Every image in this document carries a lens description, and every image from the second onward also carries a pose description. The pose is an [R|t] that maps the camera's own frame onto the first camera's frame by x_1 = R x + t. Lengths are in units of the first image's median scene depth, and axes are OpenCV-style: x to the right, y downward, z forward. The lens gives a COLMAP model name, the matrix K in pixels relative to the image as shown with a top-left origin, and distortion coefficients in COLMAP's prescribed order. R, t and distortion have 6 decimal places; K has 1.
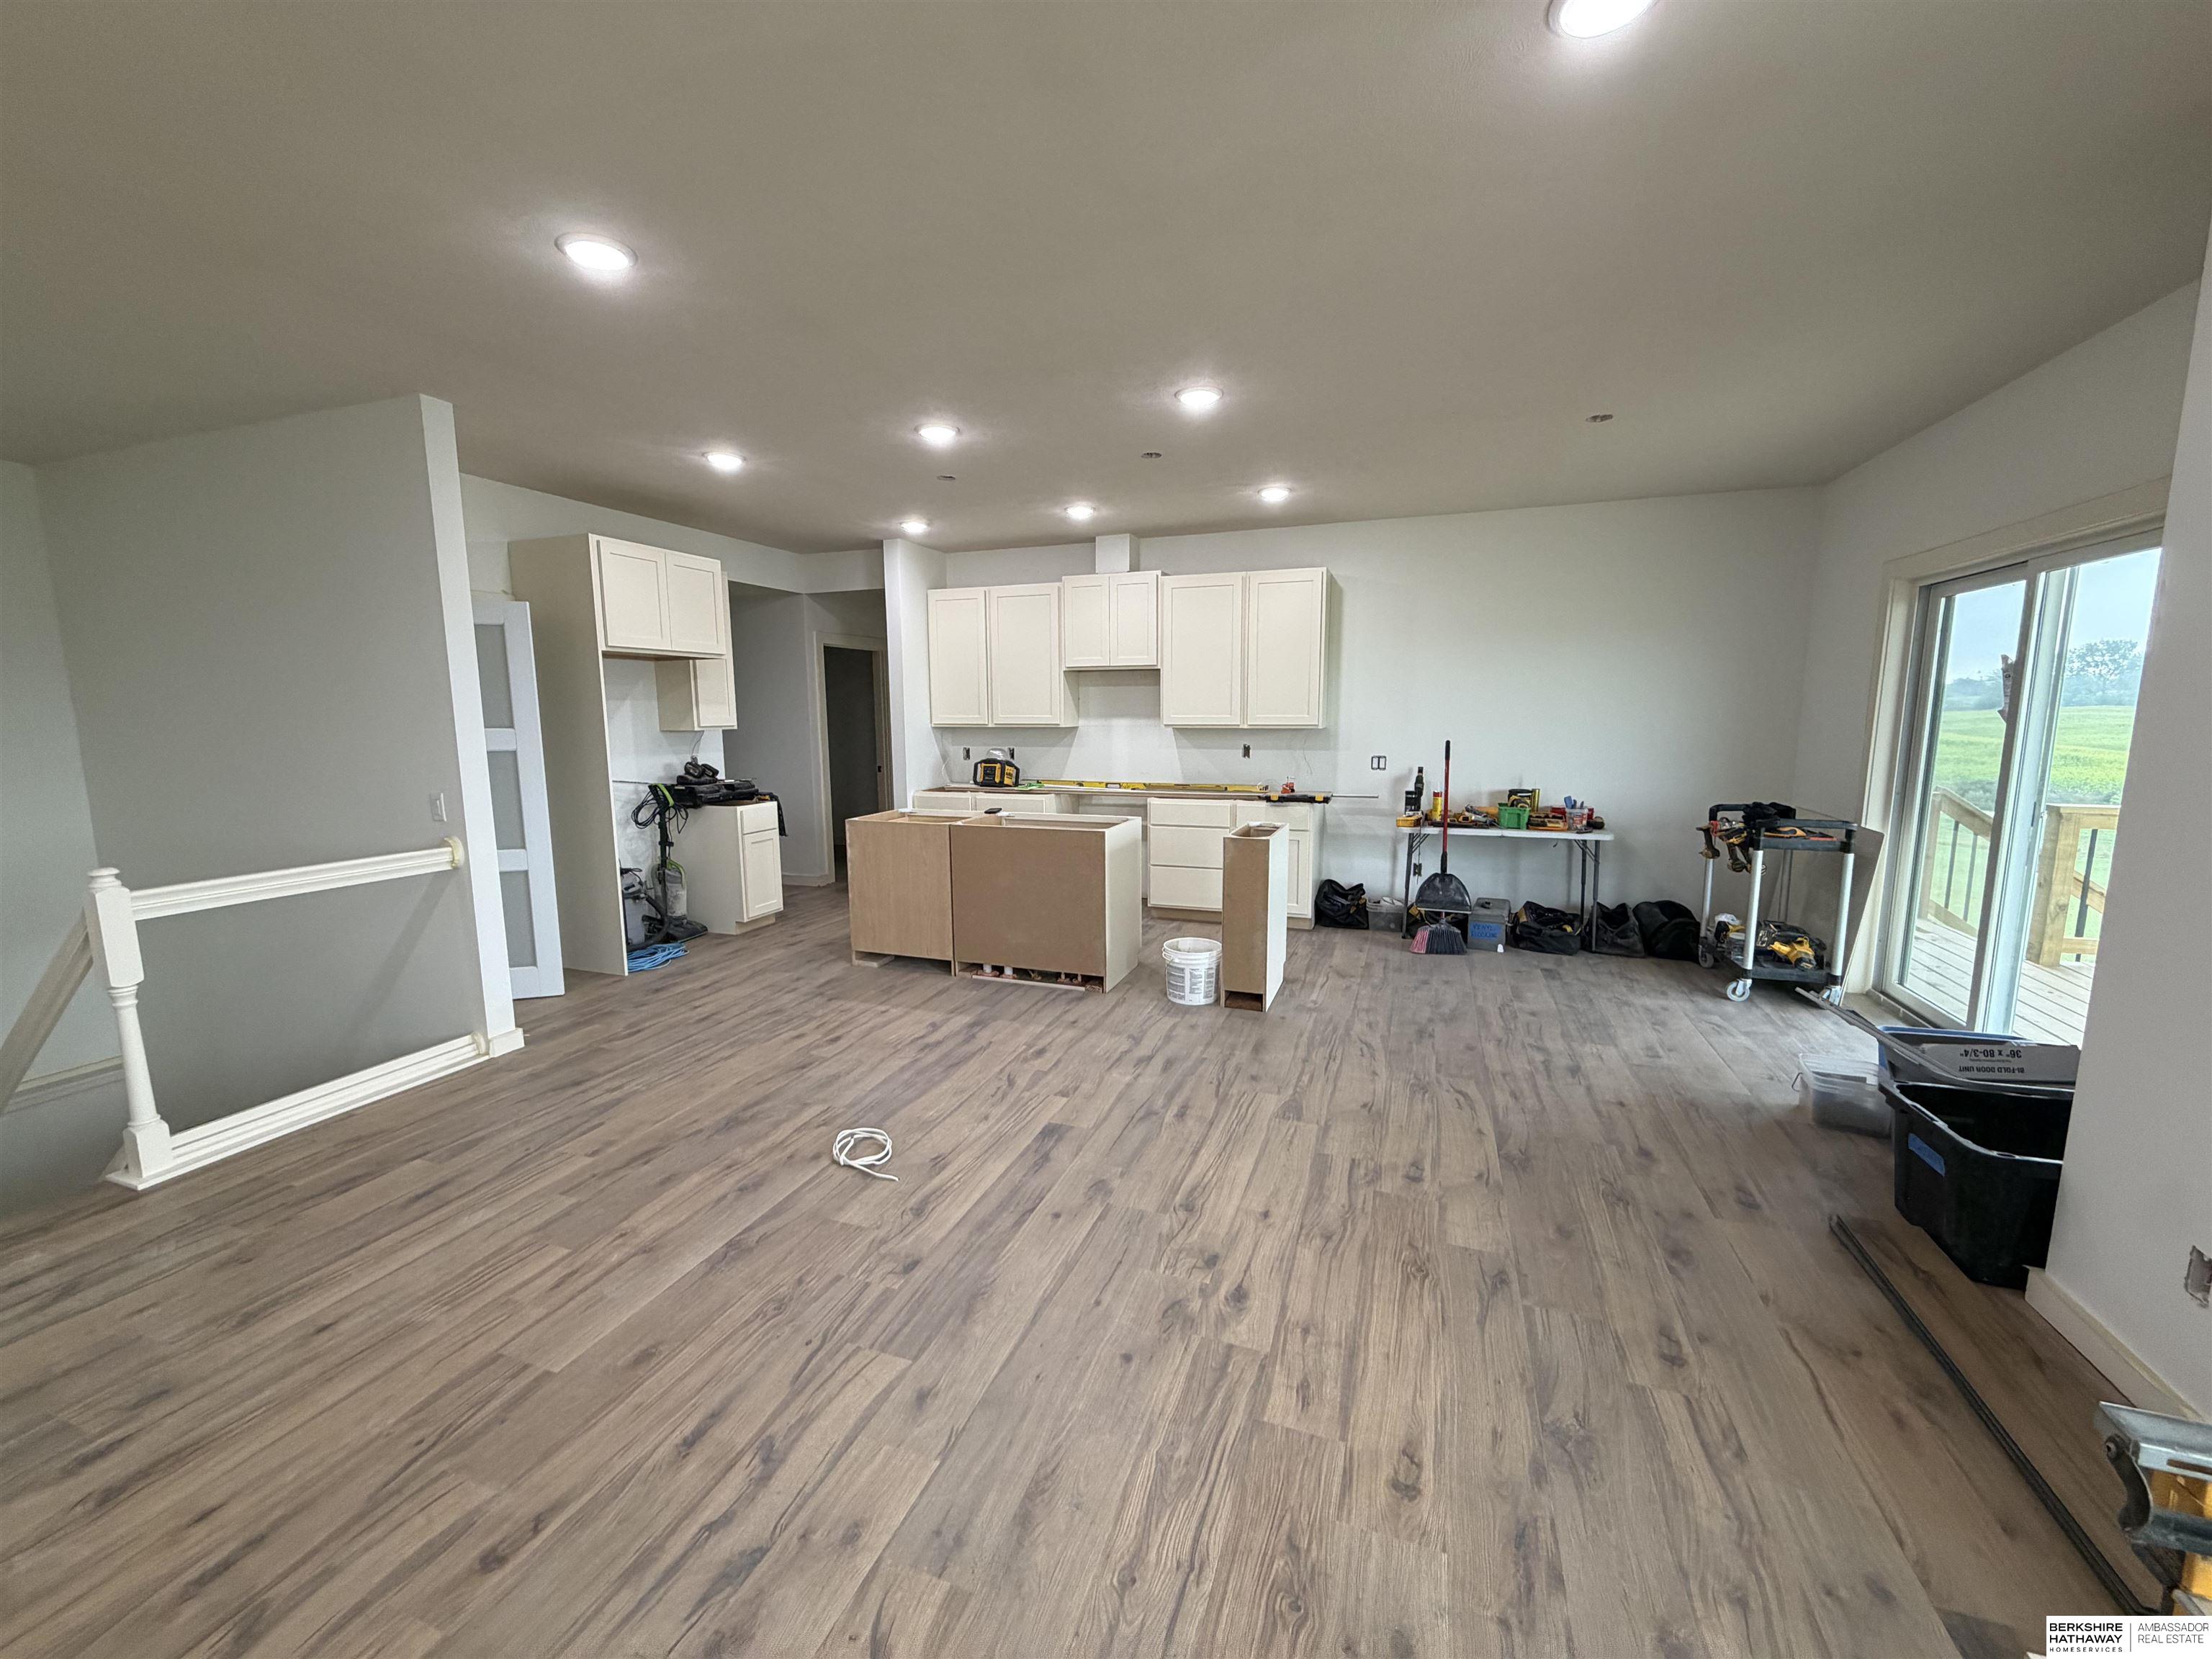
lens RADIAL K [[885.5, 0, 1104.2], [0, 885.5, 830.5], [0, 0, 1]] dist [0.012257, -0.000260]
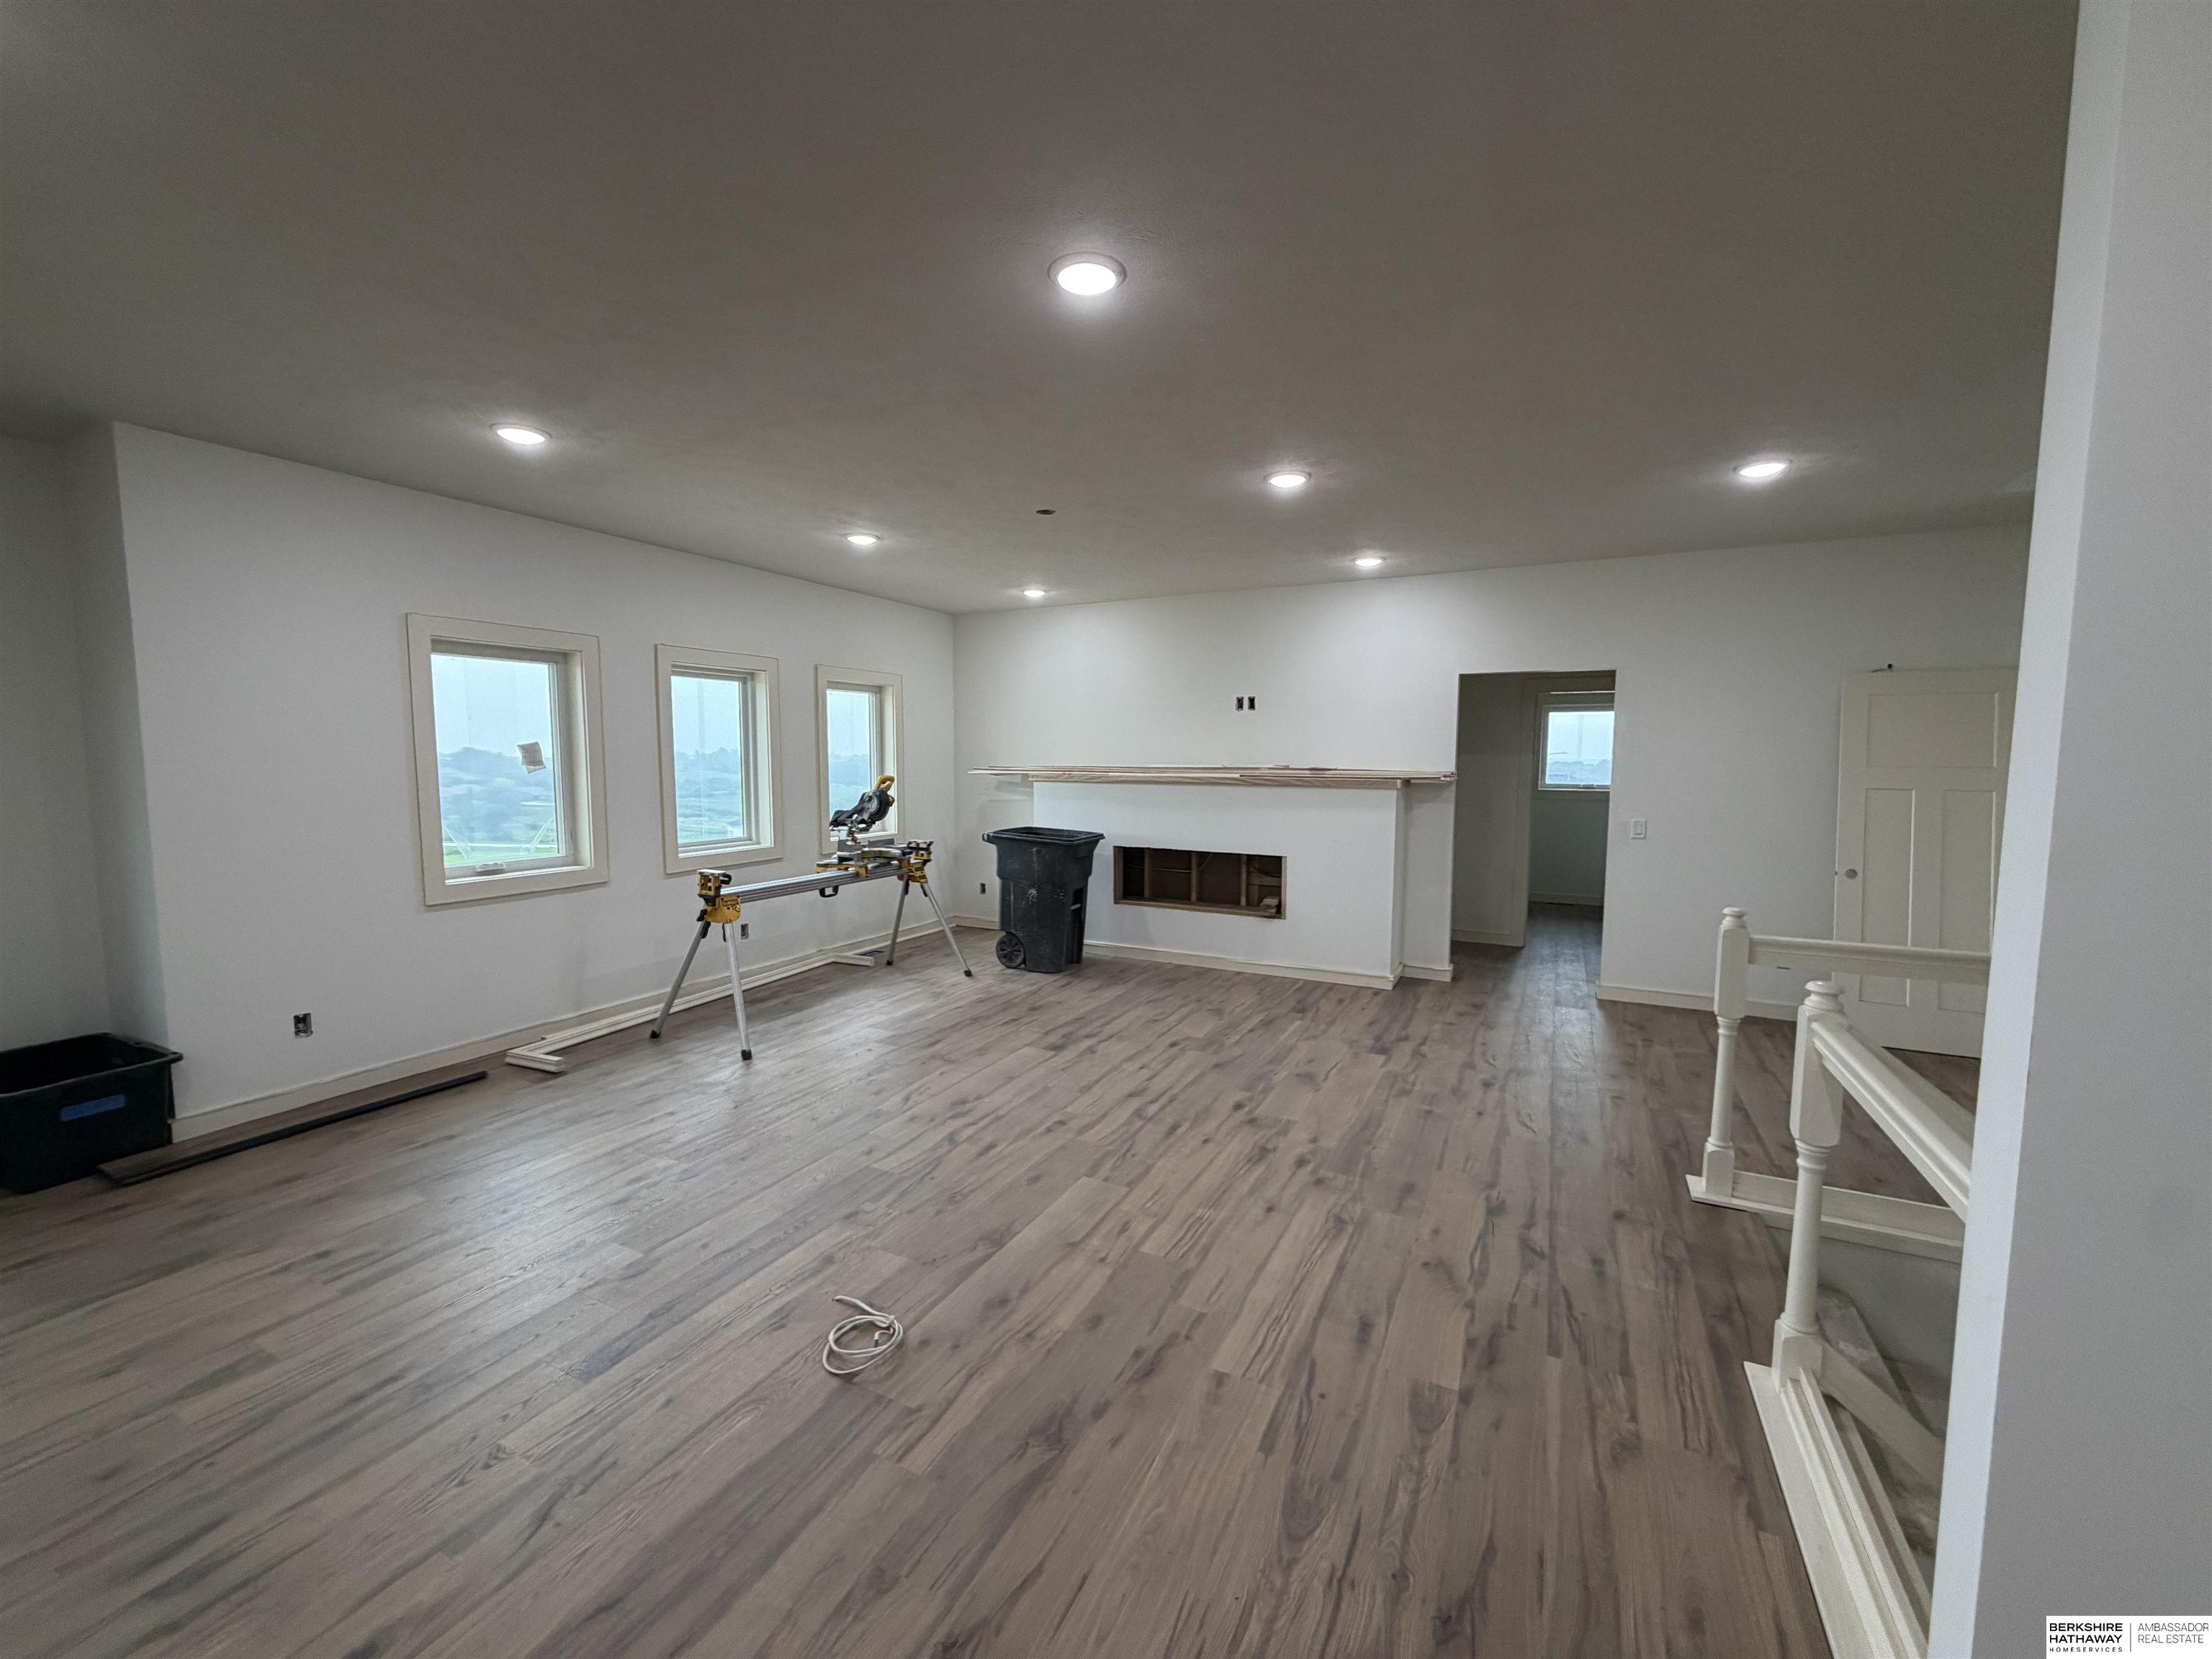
lens RADIAL K [[885.5, 0, 1106.4], [0, 885.5, 831.4], [0, 0, 1]] dist [0.012257, -0.000260]
pose [[-0.992807, -0.005737, 0.119587, -0.786203], [0.020747, 0.975496, 0.219039, -0.322251], [-0.117913, 0.219944, -0.968360, 2.246046]]
